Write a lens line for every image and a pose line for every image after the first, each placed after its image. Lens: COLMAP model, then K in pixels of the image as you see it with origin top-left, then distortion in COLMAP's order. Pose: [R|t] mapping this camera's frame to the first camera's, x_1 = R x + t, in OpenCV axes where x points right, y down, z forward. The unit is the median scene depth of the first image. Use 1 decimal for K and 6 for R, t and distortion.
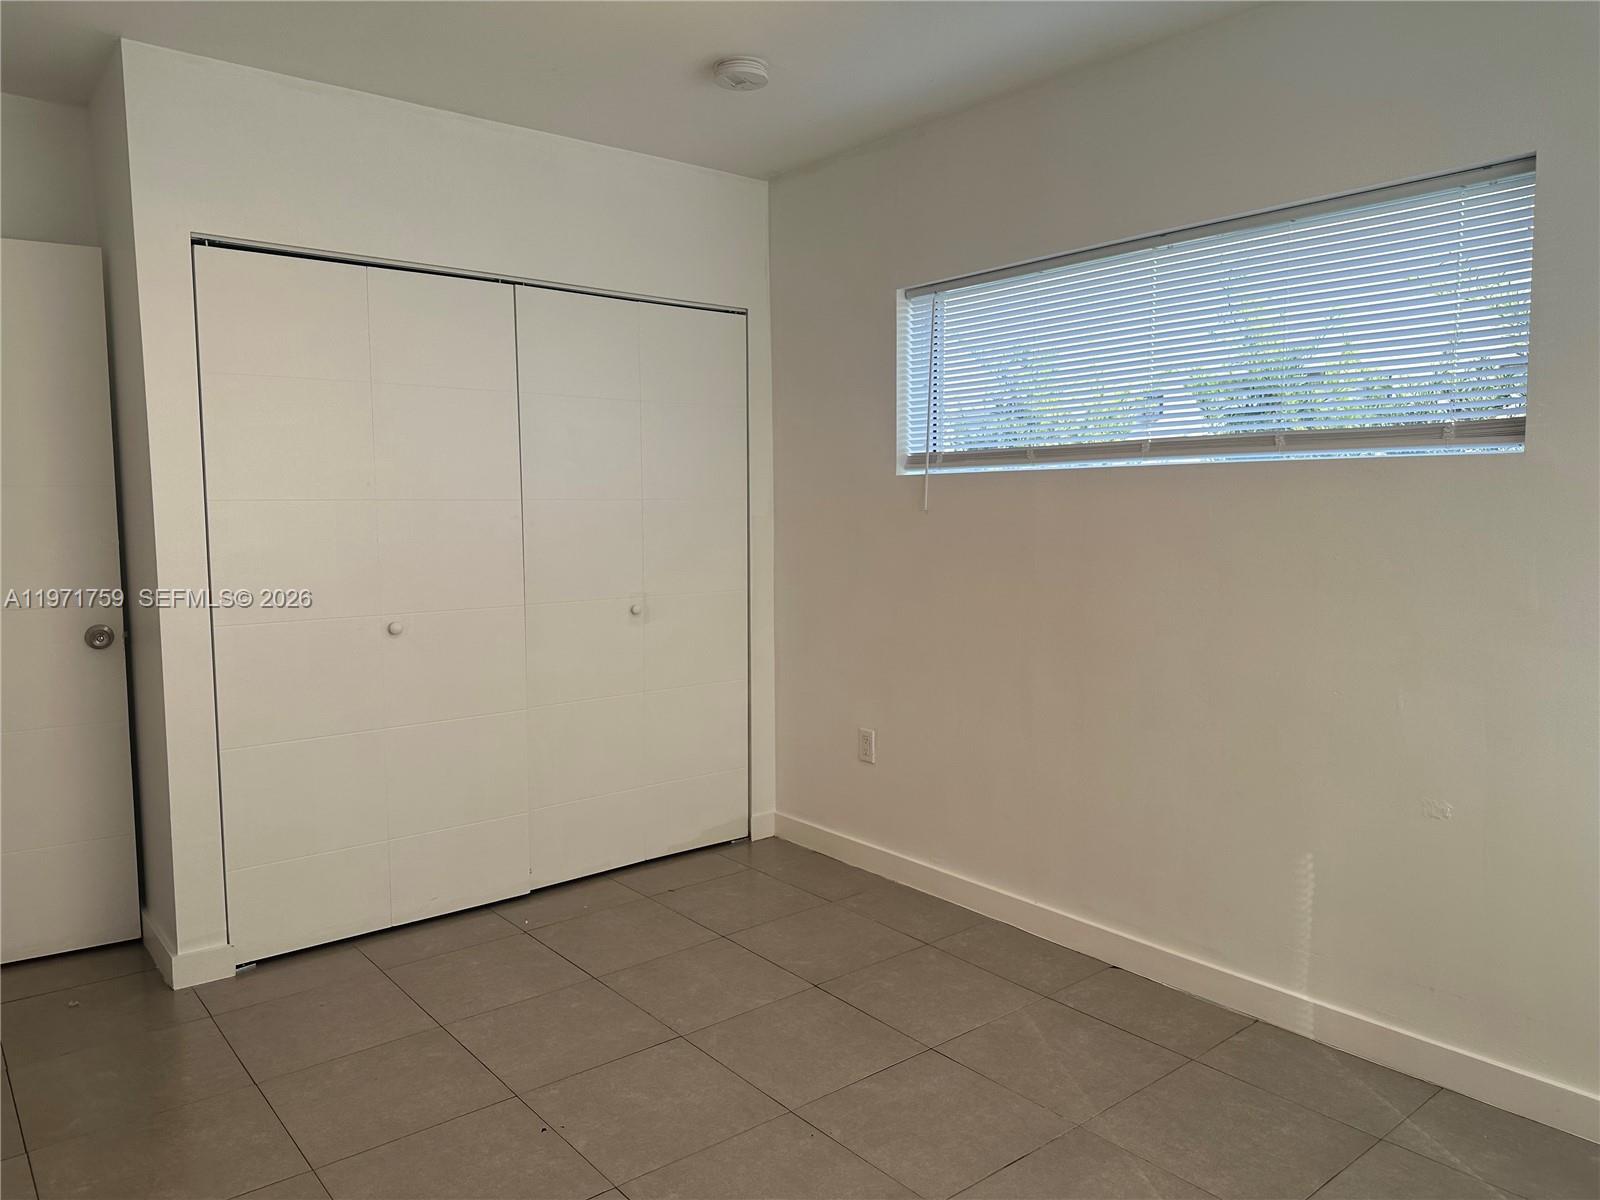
lens RADIAL K [[1110.0, 0, 800.0], [0, 1110.0, 600.0], [0, 0, 1]] dist [0.101484, -0.144750]
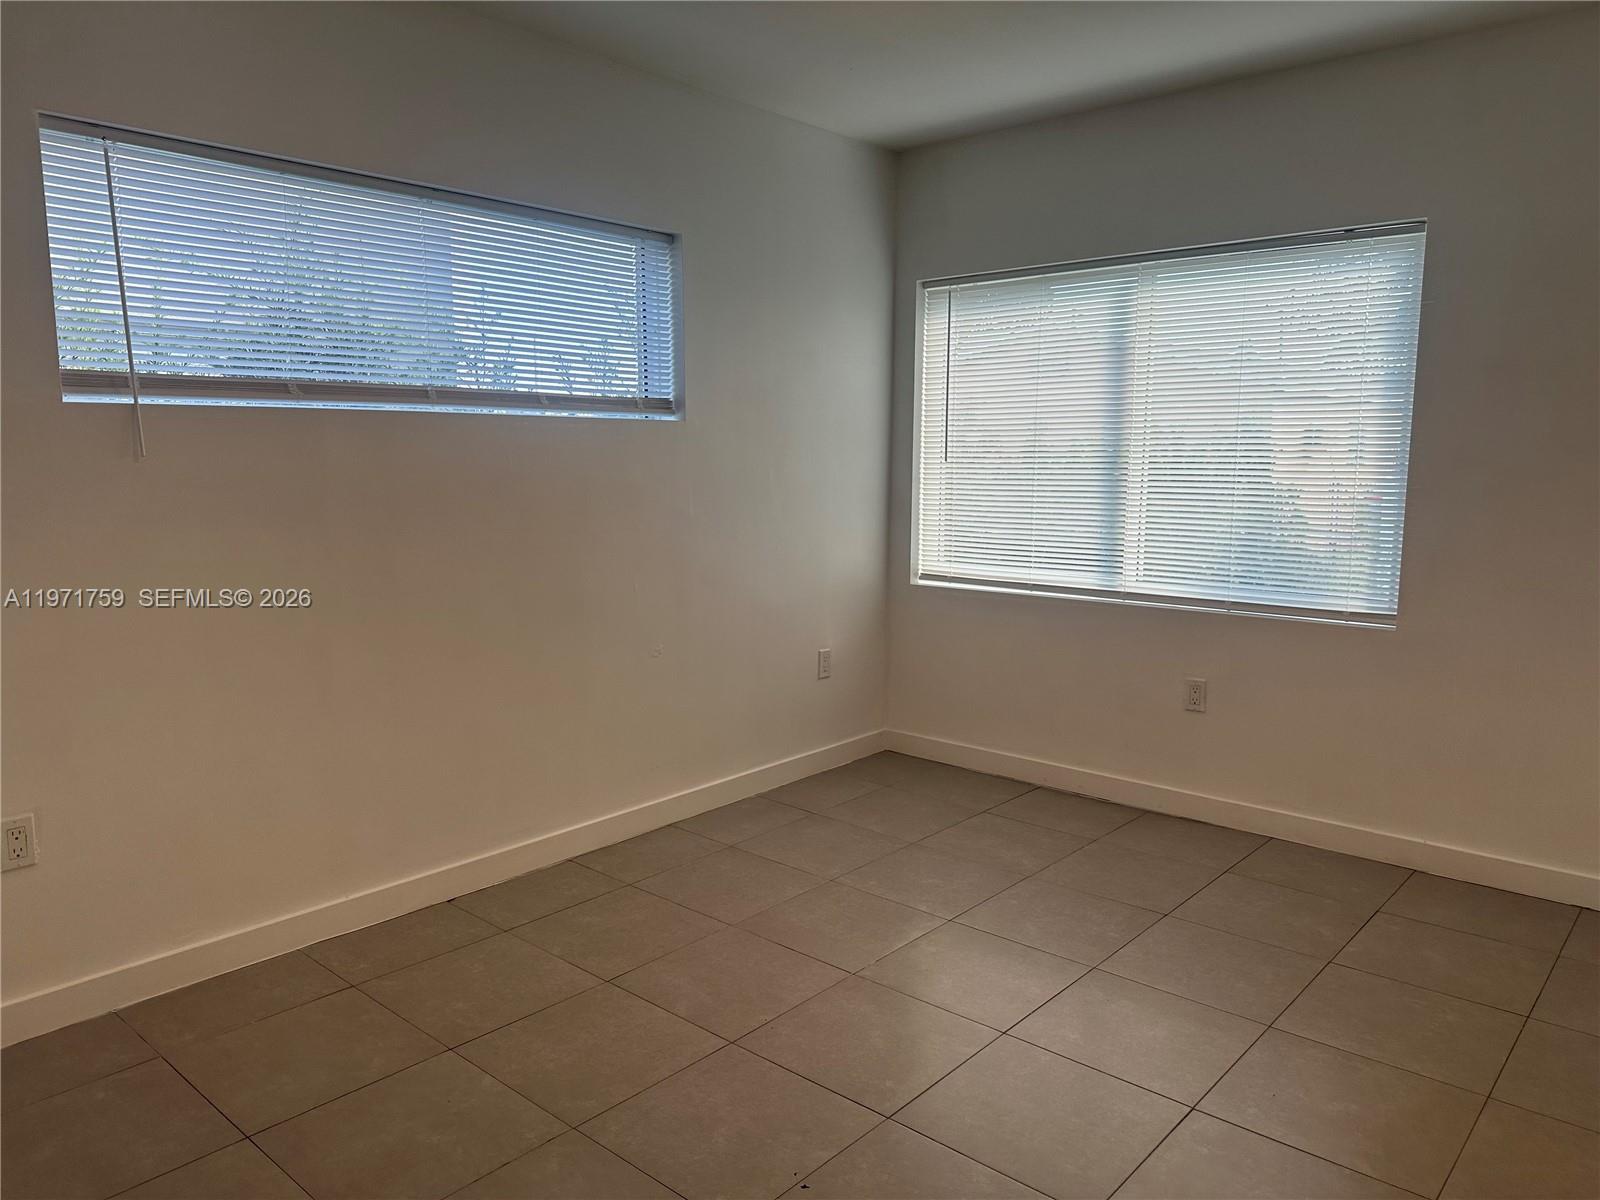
lens RADIAL K [[1110.0, 0, 800.0], [0, 1110.0, 600.0], [0, 0, 1]] dist [0.101484, -0.144750]
pose [[-0.157564, -0.124036, 0.979688, -0.843812], [0.087222, 0.986455, 0.138921, -0.069091], [-0.983649, 0.107339, -0.144611, 0.908906]]
